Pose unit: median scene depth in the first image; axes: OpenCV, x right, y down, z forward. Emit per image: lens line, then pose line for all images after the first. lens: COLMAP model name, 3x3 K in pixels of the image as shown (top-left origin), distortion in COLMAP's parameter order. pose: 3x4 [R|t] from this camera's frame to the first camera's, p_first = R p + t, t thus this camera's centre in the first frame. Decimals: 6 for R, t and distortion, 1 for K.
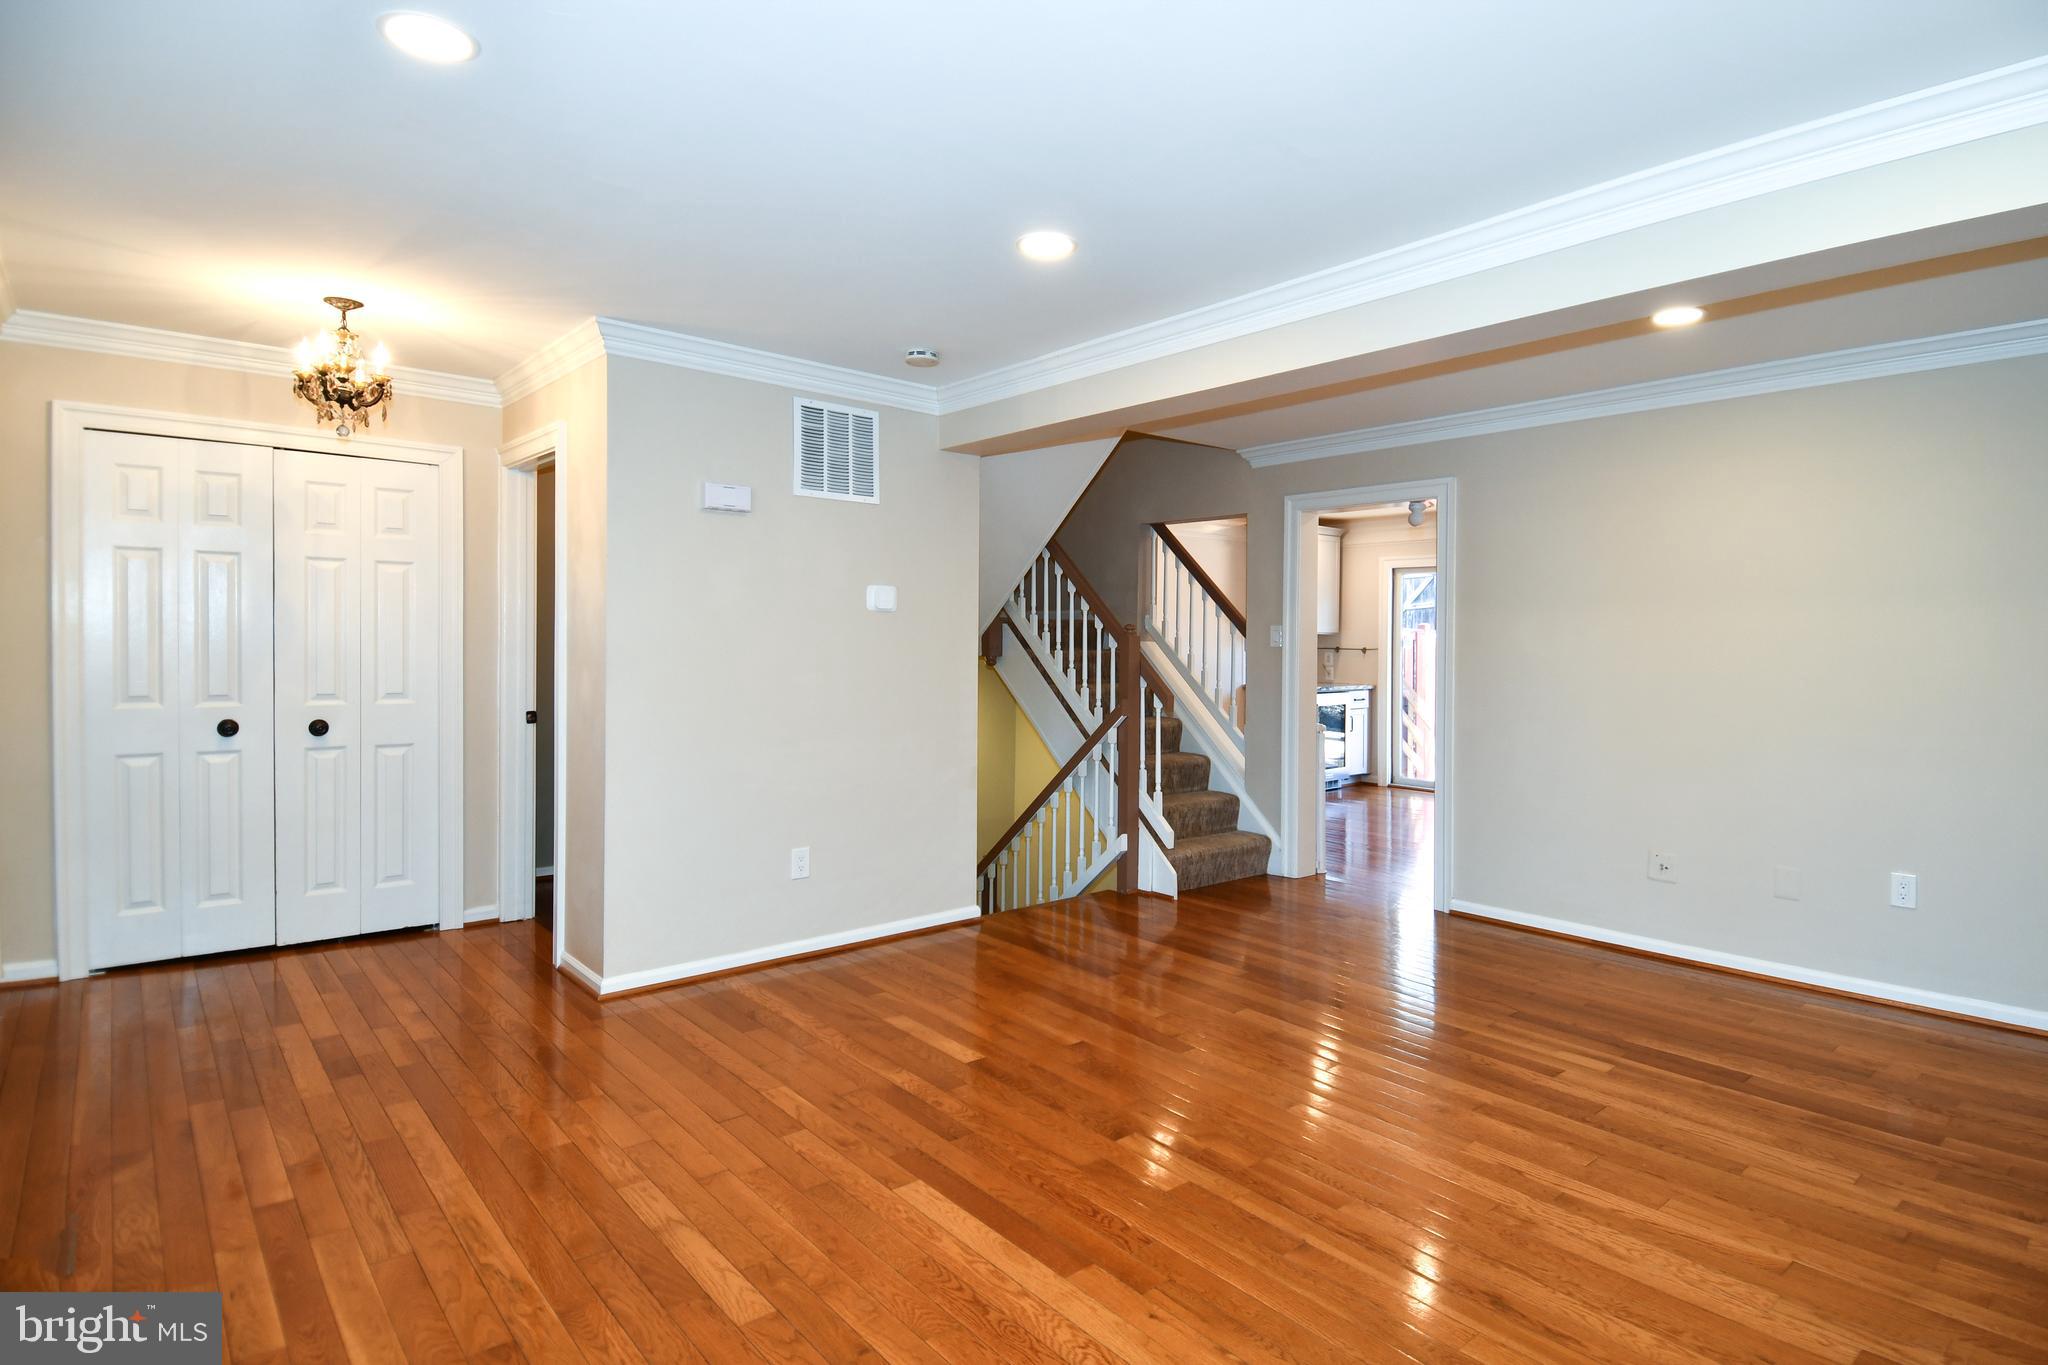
lens RADIAL K [[1096.4, 0, 1026.0], [0, 1096.4, 625.5], [0, 0, 1]] dist [0.053586, -0.047115]
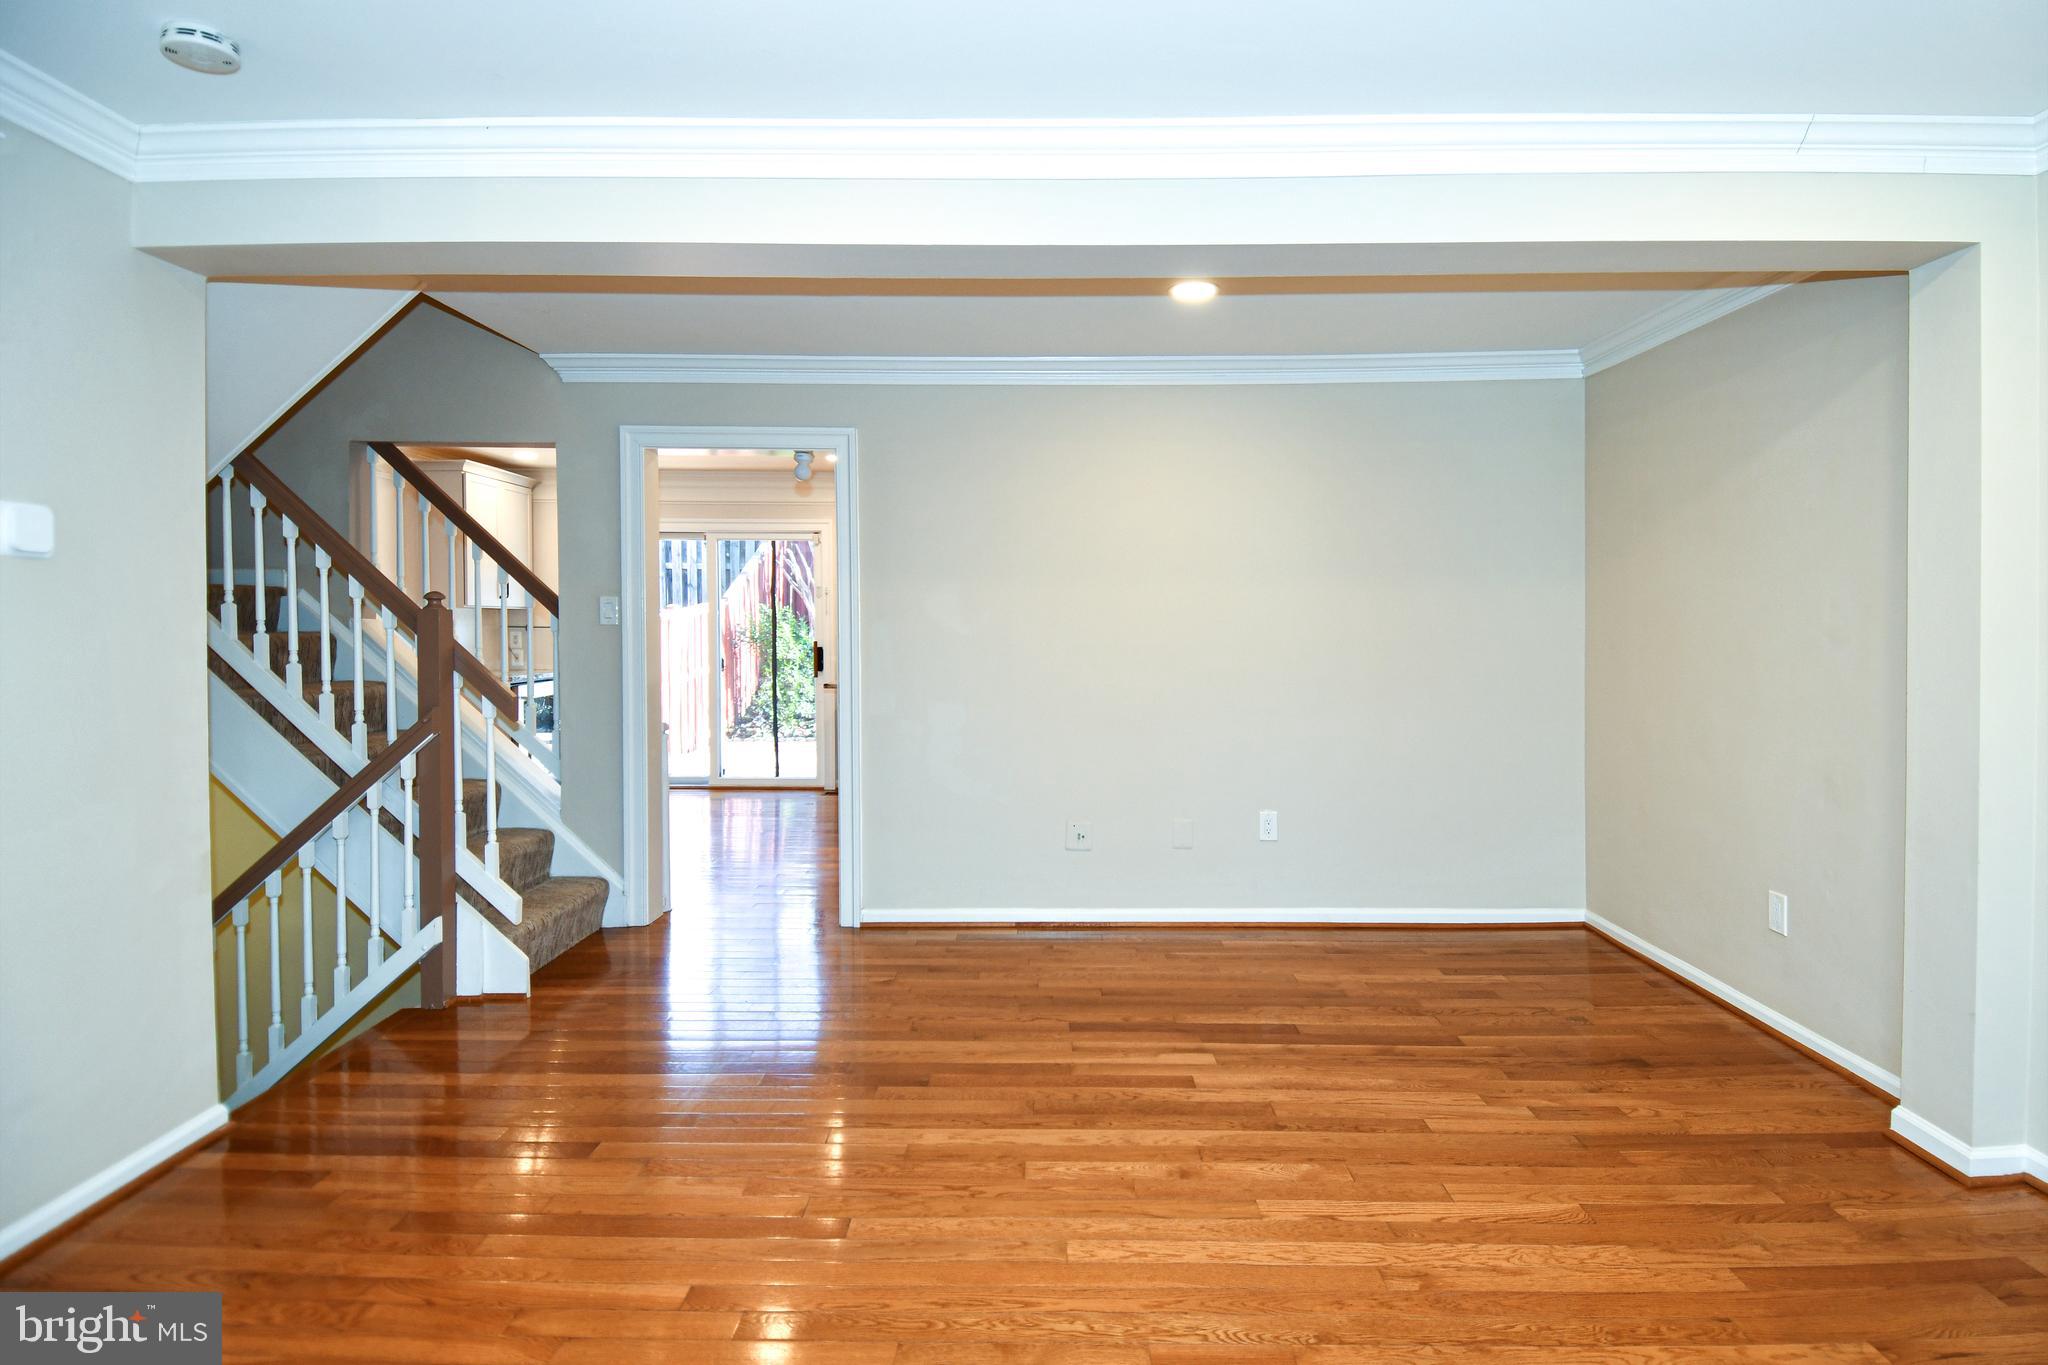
lens RADIAL K [[1118.9, 0, 1077.5], [0, 1118.9, 632.2], [0, 0, 1]] dist [0.074665, -0.077925]
pose [[0.638817, -0.014681, 0.769219, -0.221728], [-0.006404, 0.999682, 0.024398, 0.004754], [-0.769332, -0.020512, 0.638520, 0.353939]]
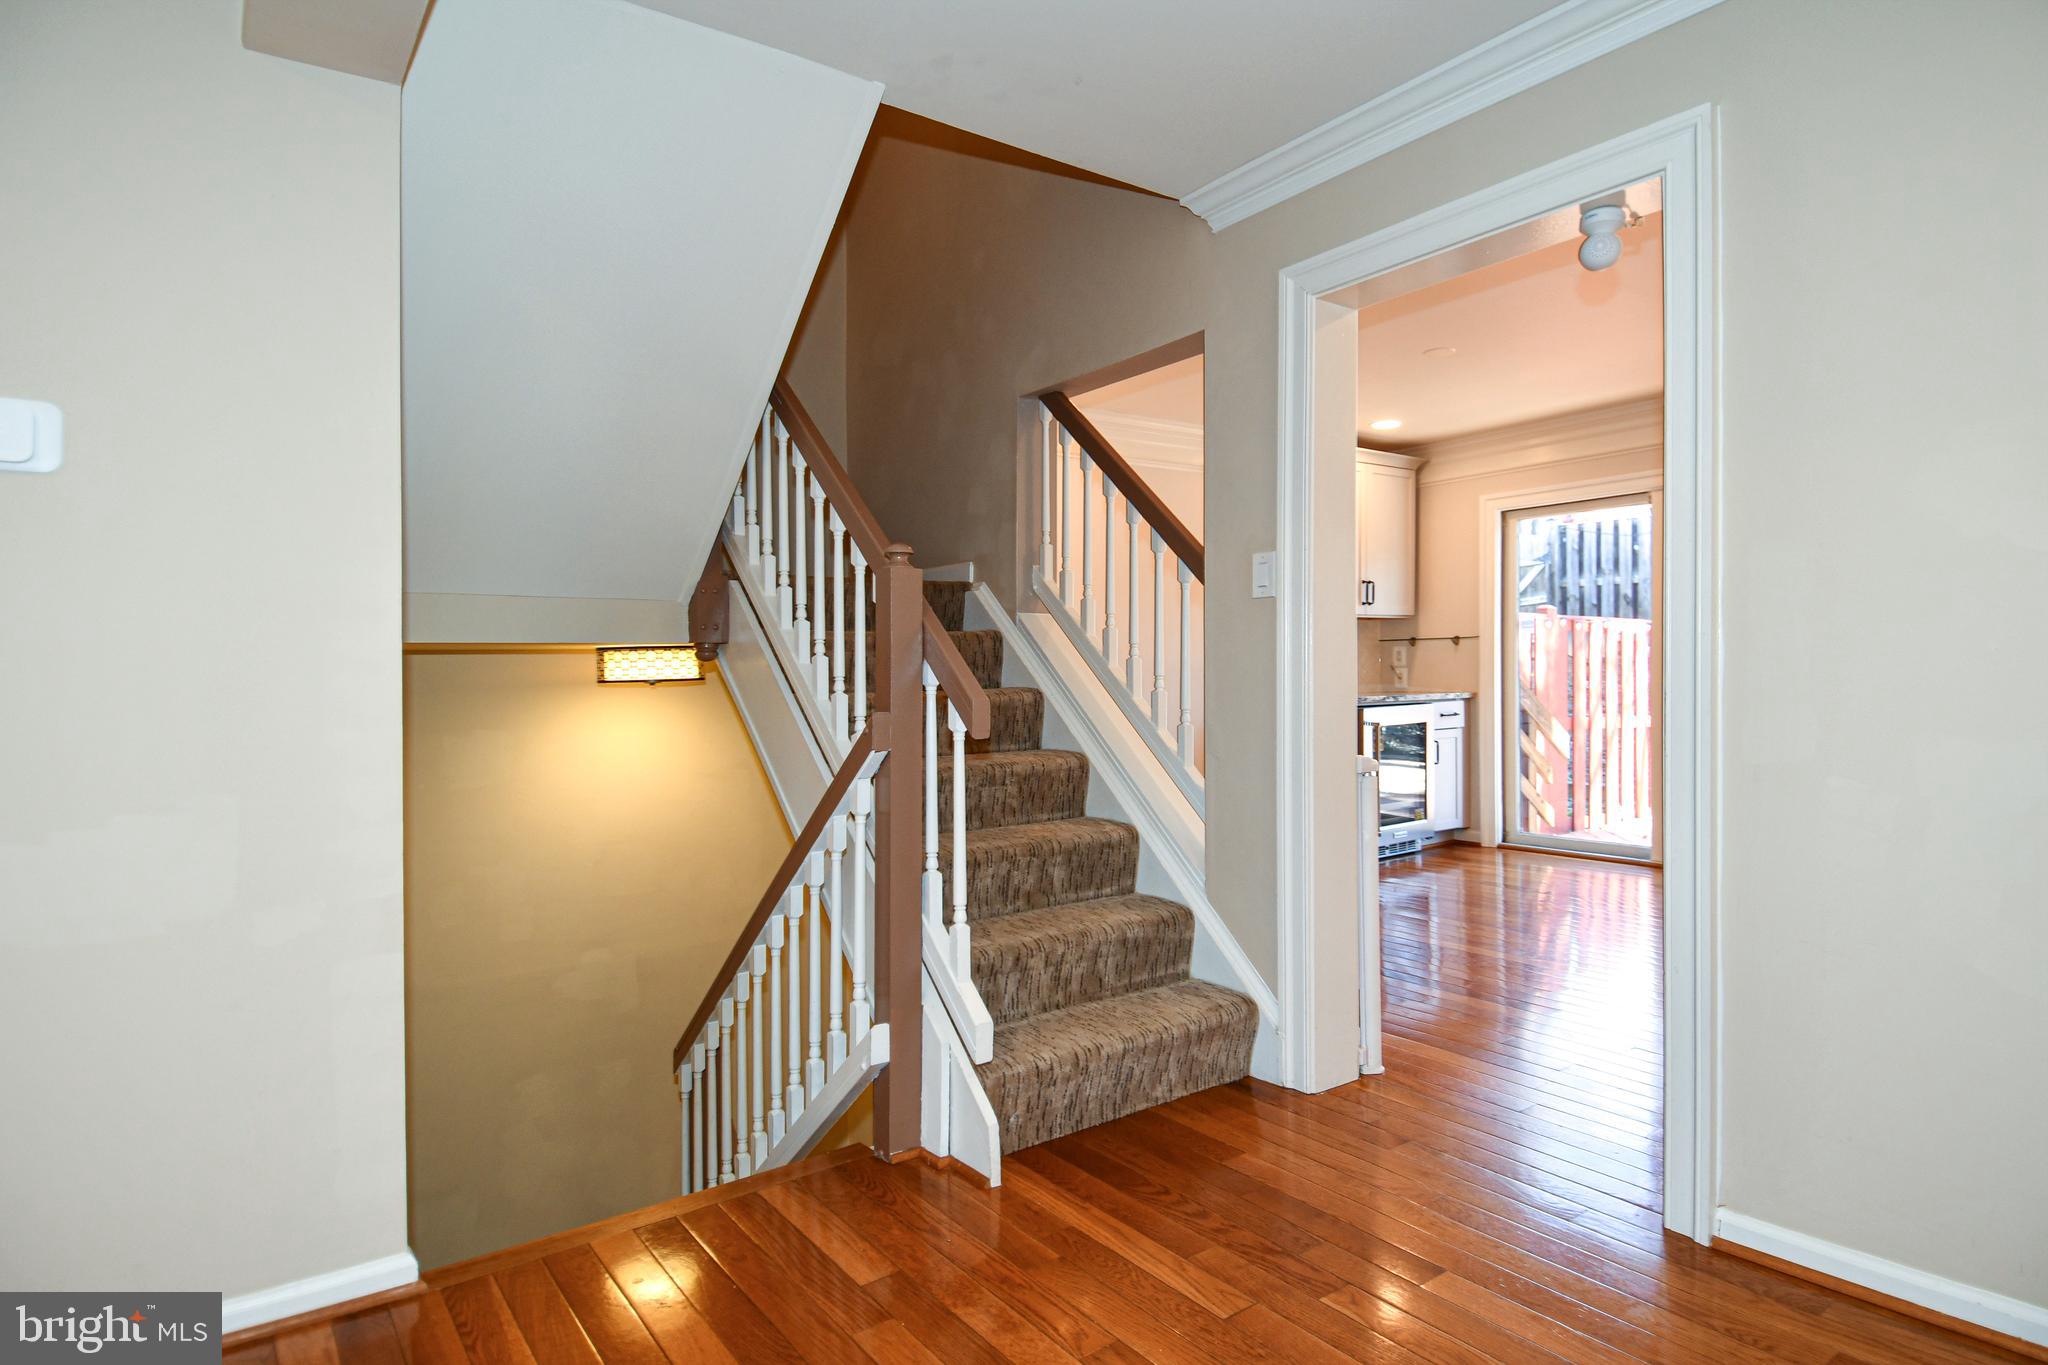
lens RADIAL K [[1021.8, 0, 961.5], [0, 1021.8, 697.4], [0, 0, 1]] dist [0.033881, -0.000095]
pose [[0.989028, -0.022945, -0.145937, 0.222250], [0.028177, 0.999029, 0.033882, 0.059312], [0.145018, -0.037622, 0.988713, 0.743268]]
